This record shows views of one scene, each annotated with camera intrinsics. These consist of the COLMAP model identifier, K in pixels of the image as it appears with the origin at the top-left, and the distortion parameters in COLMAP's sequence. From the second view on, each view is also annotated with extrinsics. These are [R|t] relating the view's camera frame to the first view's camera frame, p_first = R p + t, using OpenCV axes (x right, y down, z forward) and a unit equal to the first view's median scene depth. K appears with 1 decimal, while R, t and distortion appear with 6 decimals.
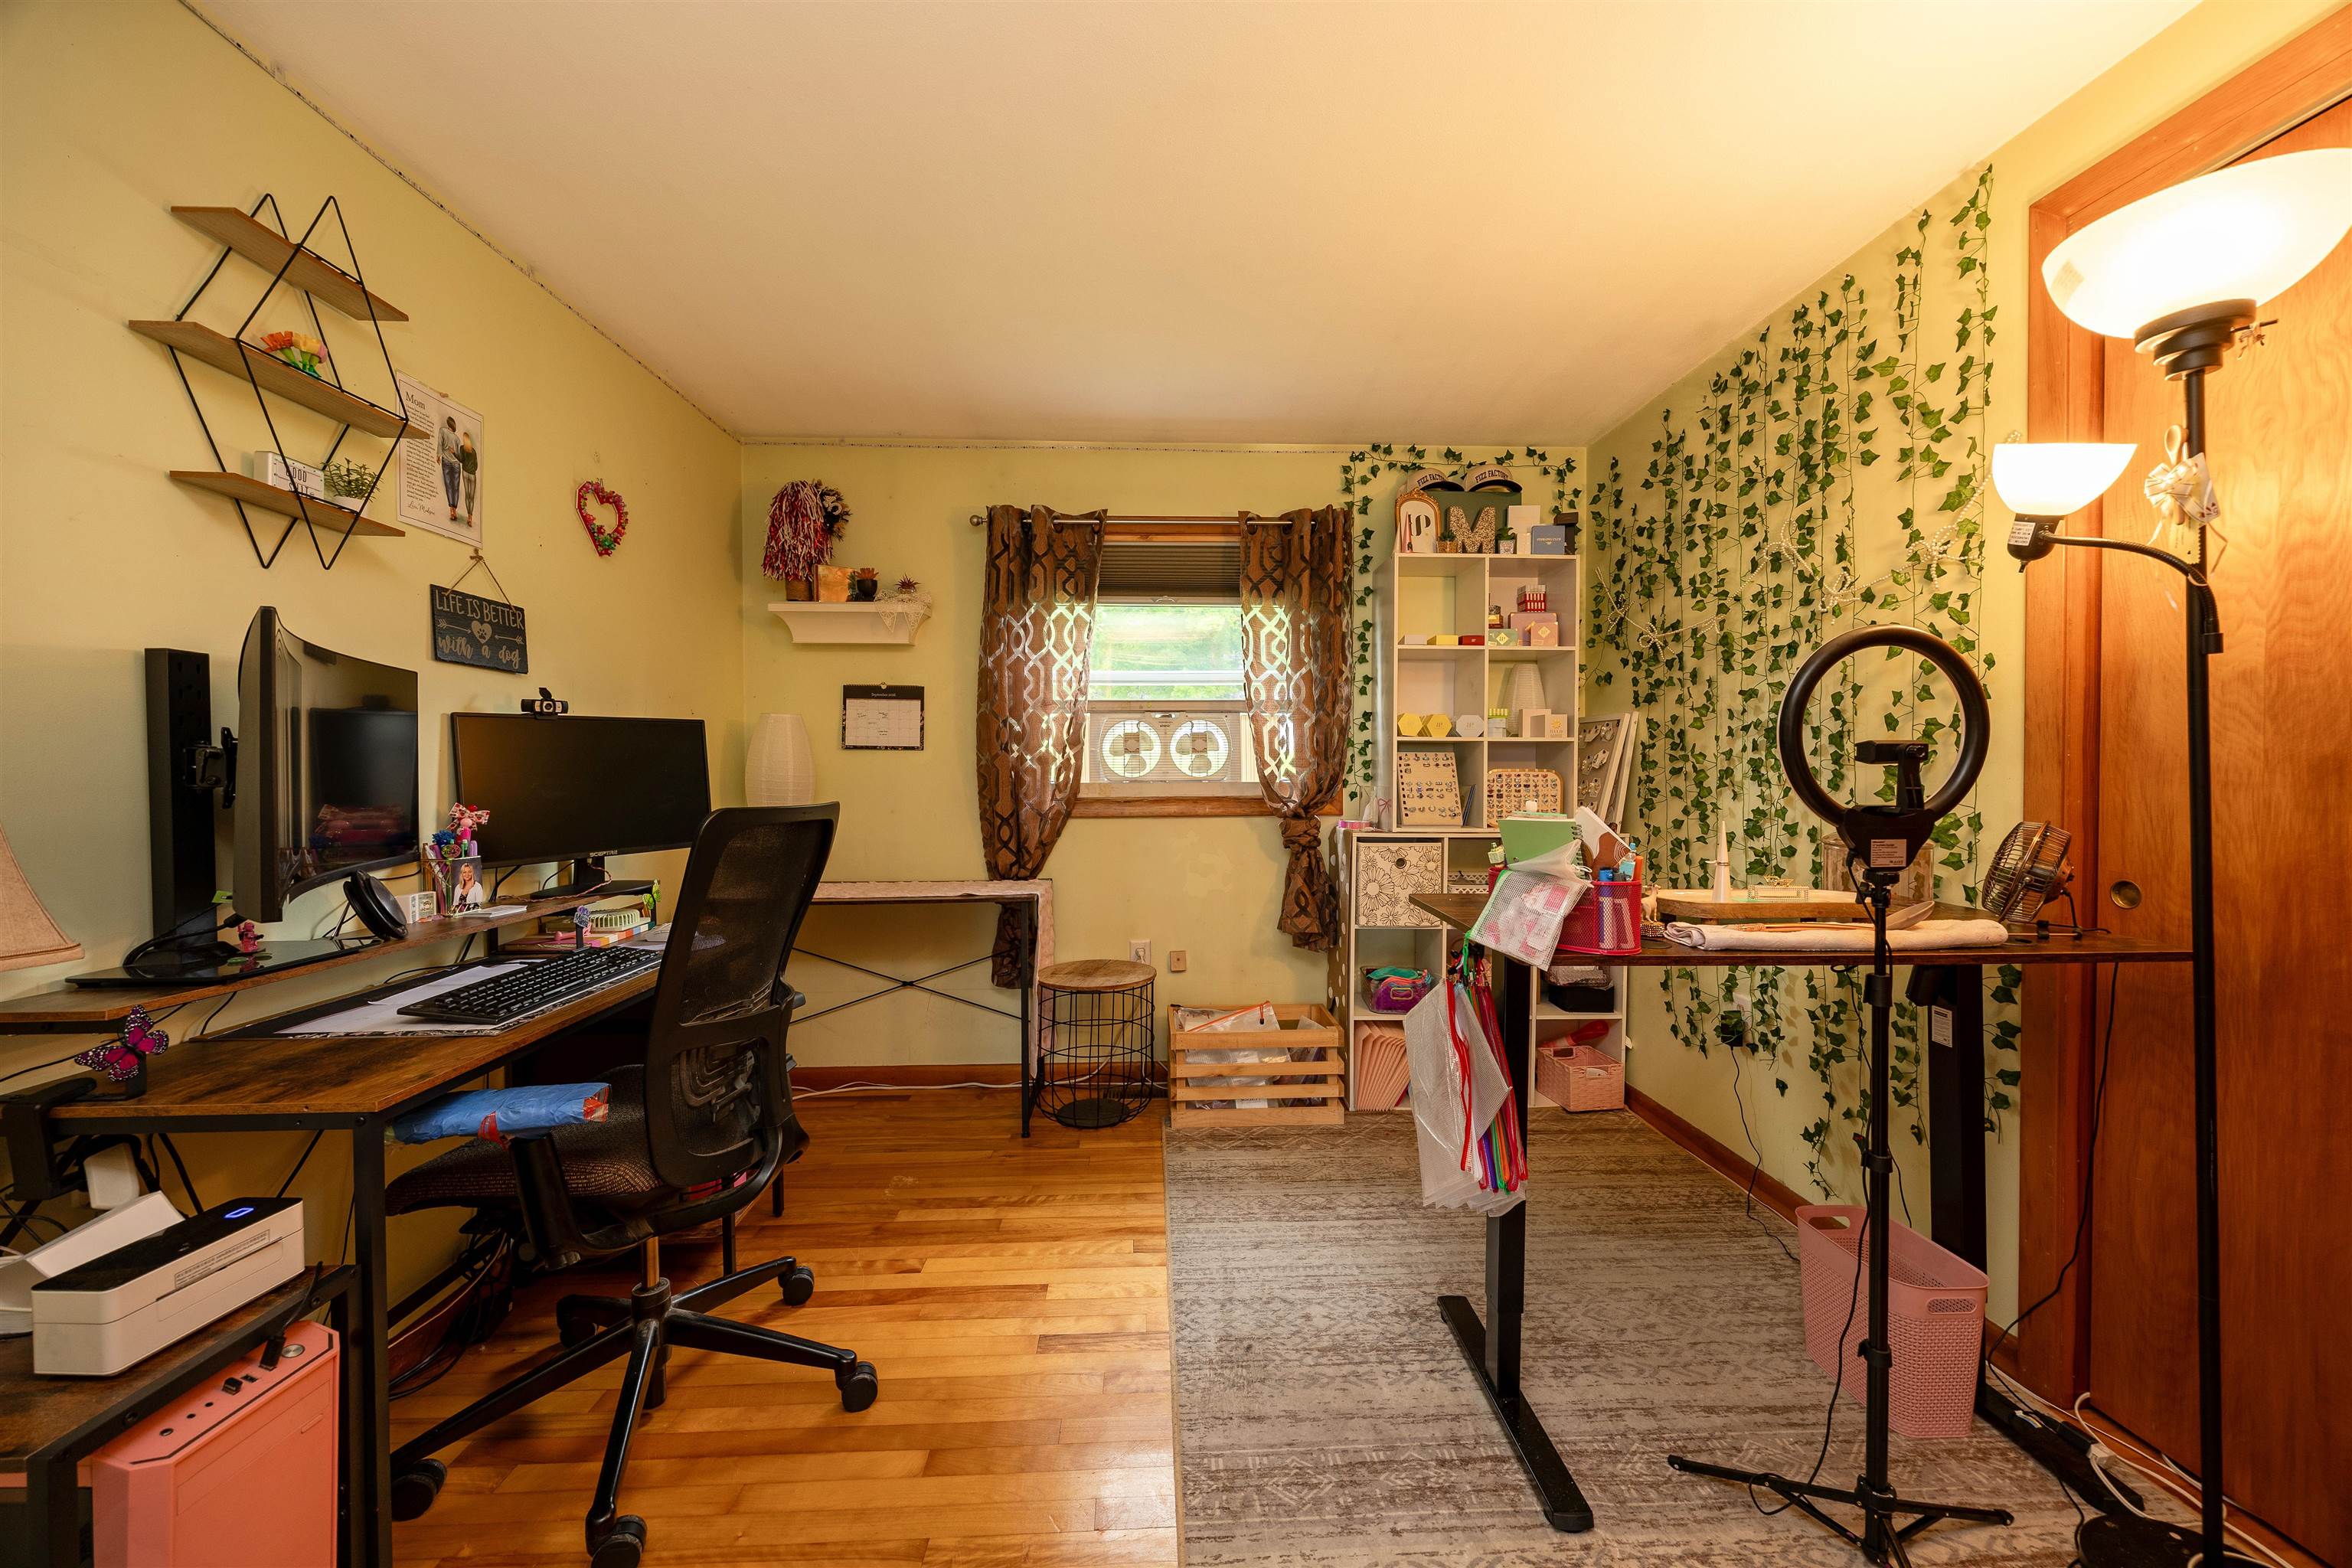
lens RADIAL K [[889.6, 0, 1182.0], [0, 889.6, 785.3], [0, 0, 1]] dist [-0.004641, 0.000095]
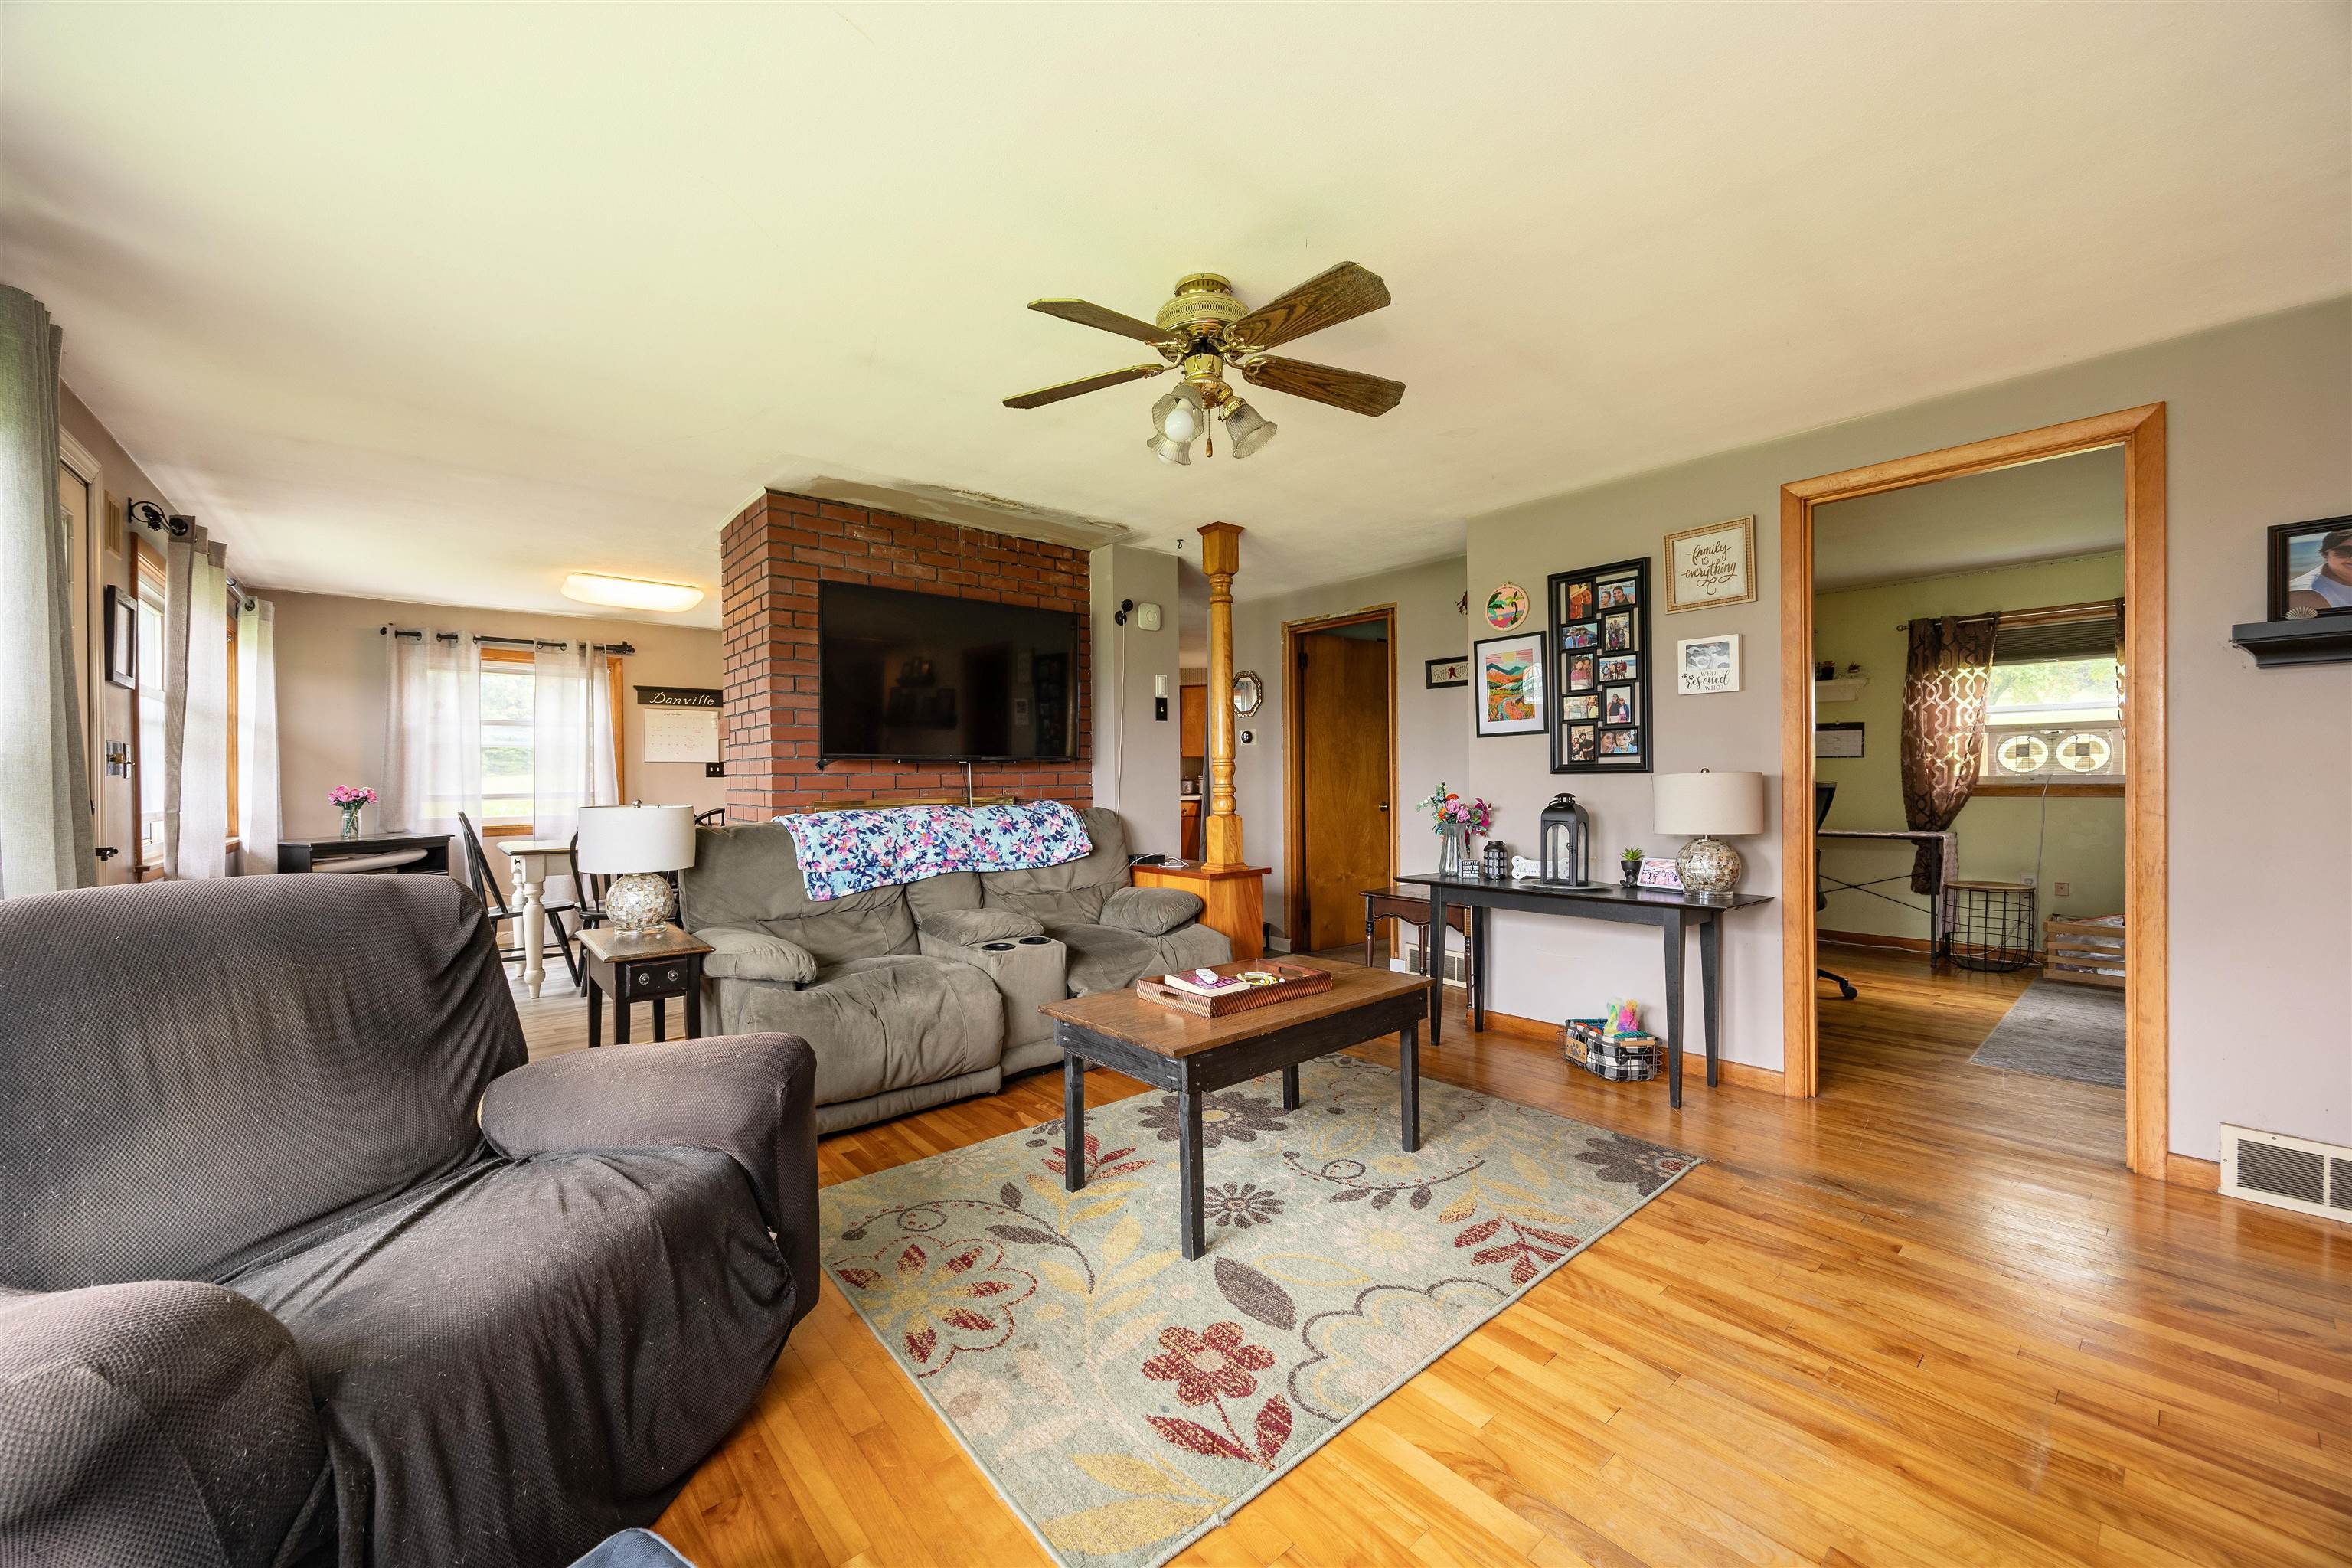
lens RADIAL K [[889.6, 0, 1184.4], [0, 889.6, 785.1], [0, 0, 1]] dist [-0.004641, 0.000095]
pose [[0.621554, 0.004766, -0.783357, 0.423006], [-0.001418, 0.999987, 0.004958, 0.014519], [0.783370, -0.001971, 0.621552, -1.933269]]
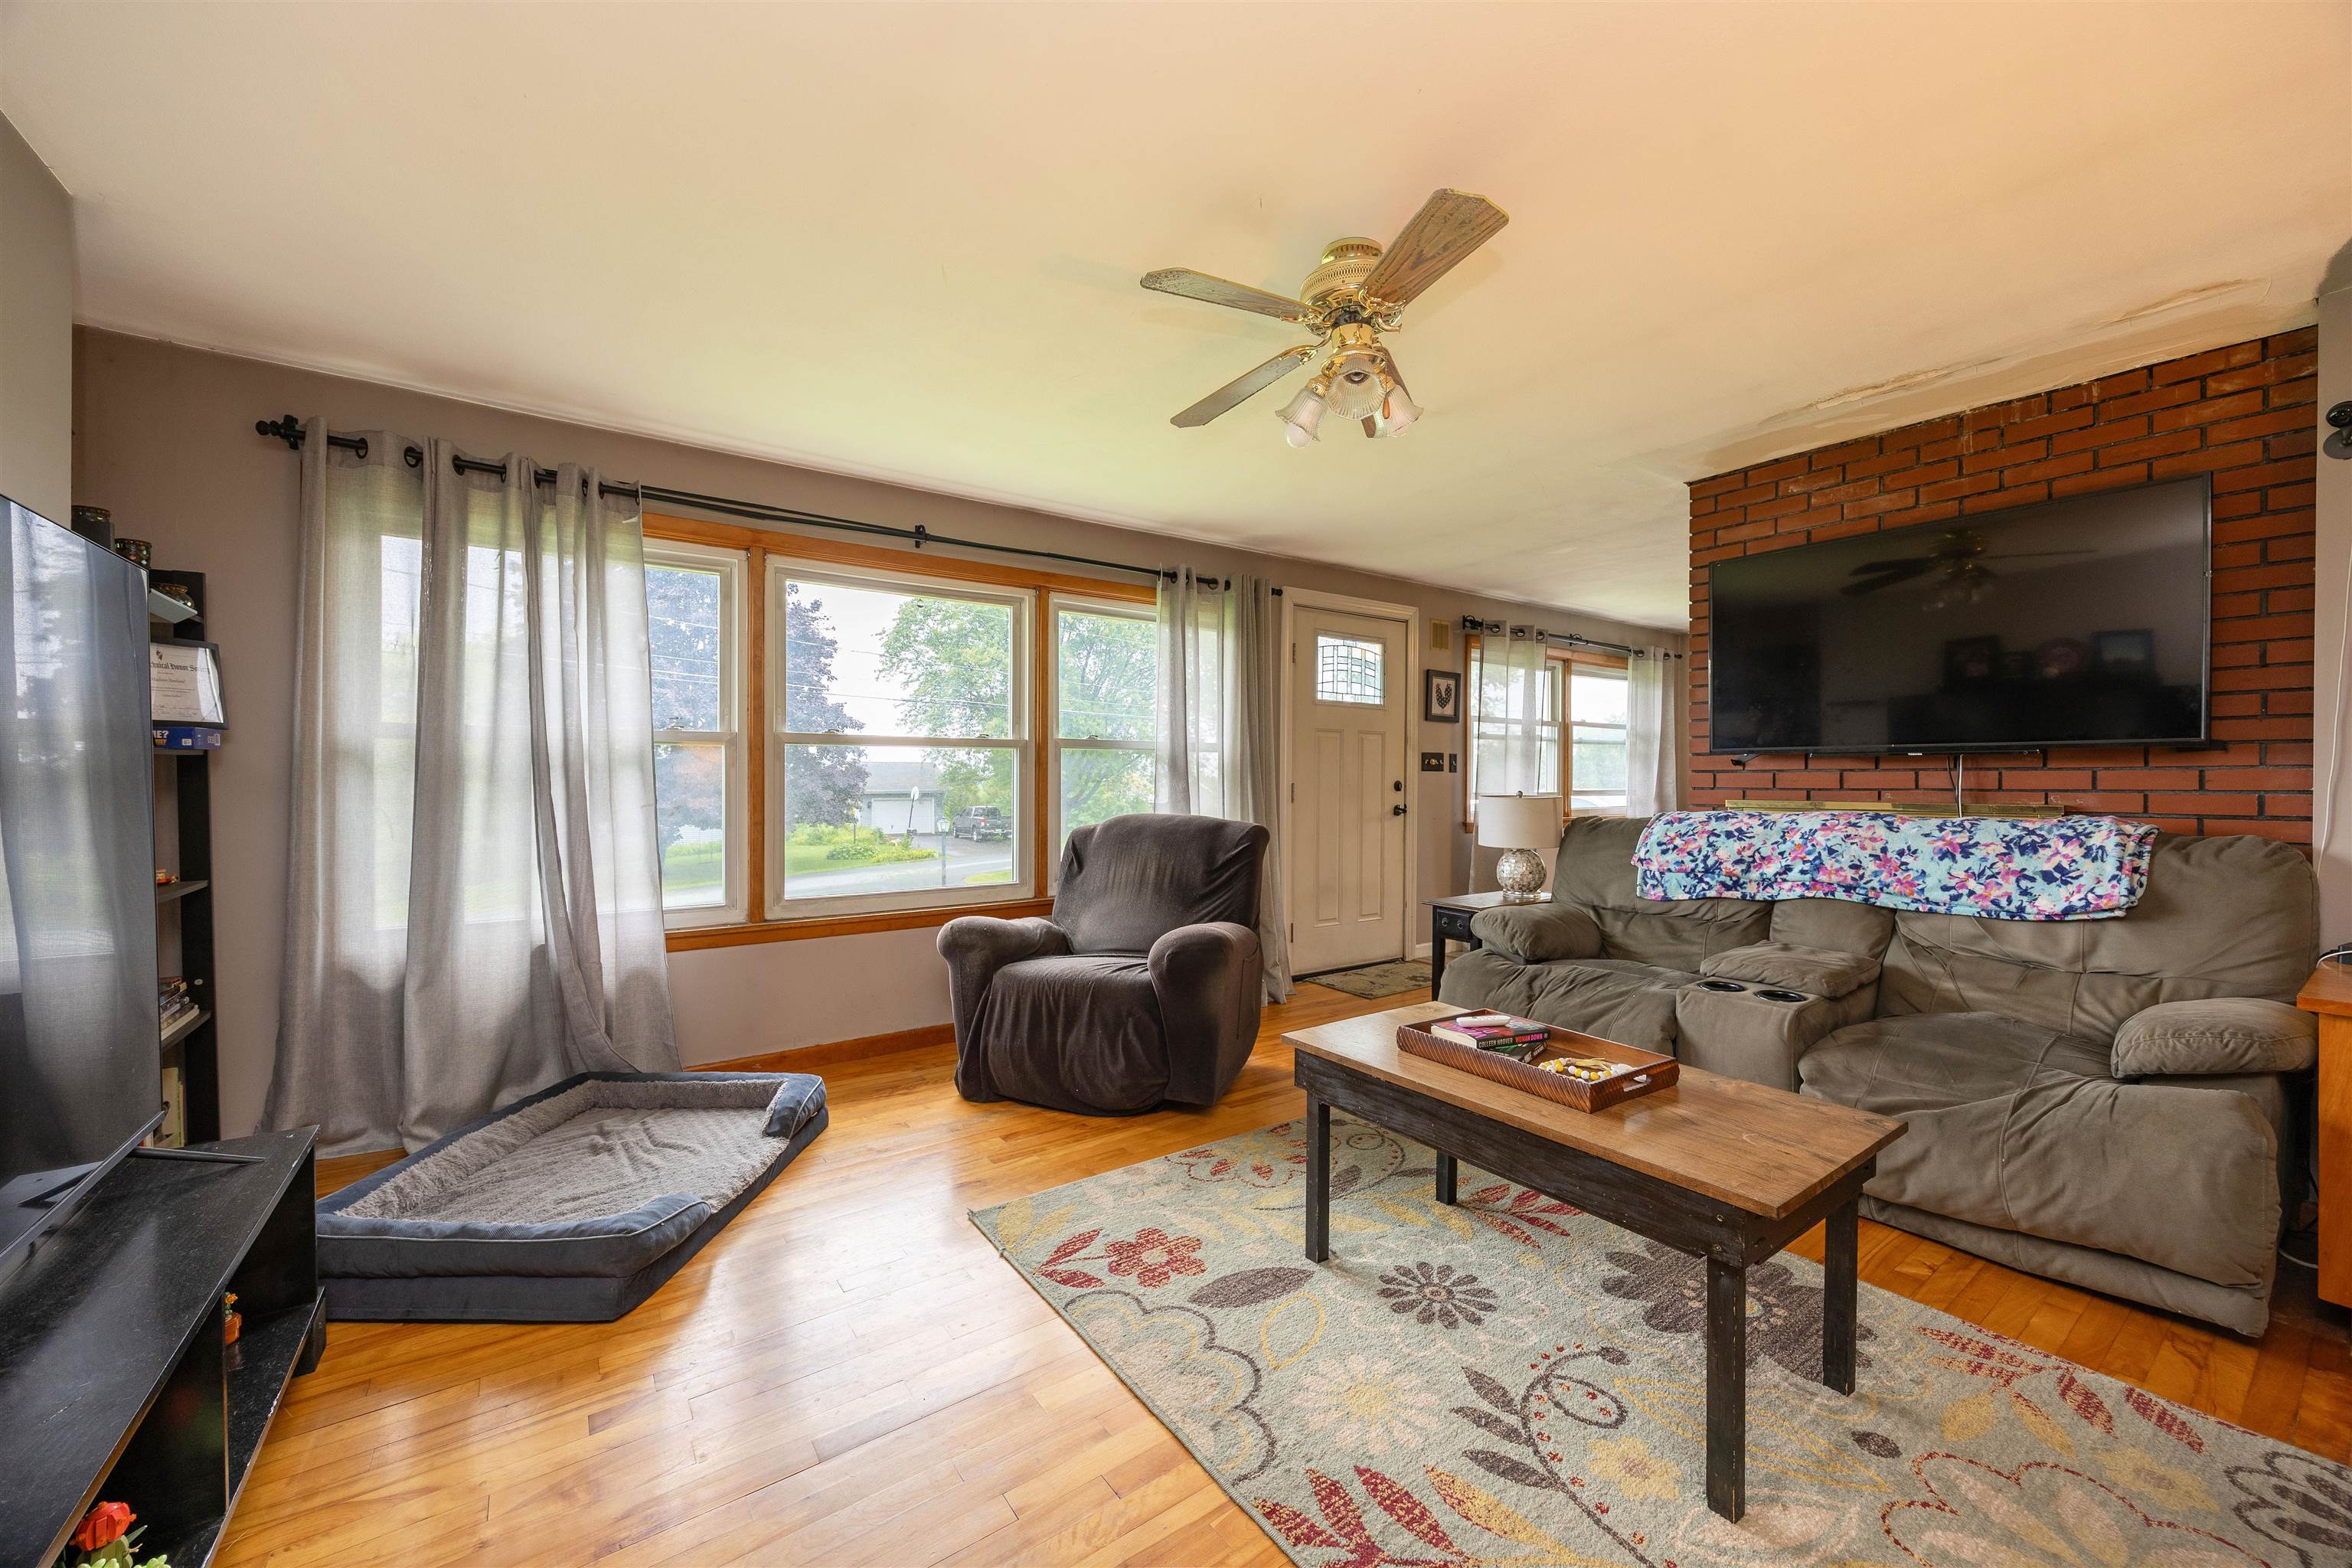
lens RADIAL K [[889.6, 0, 1182.1], [0, 889.6, 782.6], [0, 0, 1]] dist [-0.004641, 0.000095]
pose [[-0.838149, 0.004141, -0.545425, 0.306033], [-0.005611, 0.999853, 0.016214, 0.002870], [0.545412, 0.016651, -0.838003, -0.488955]]
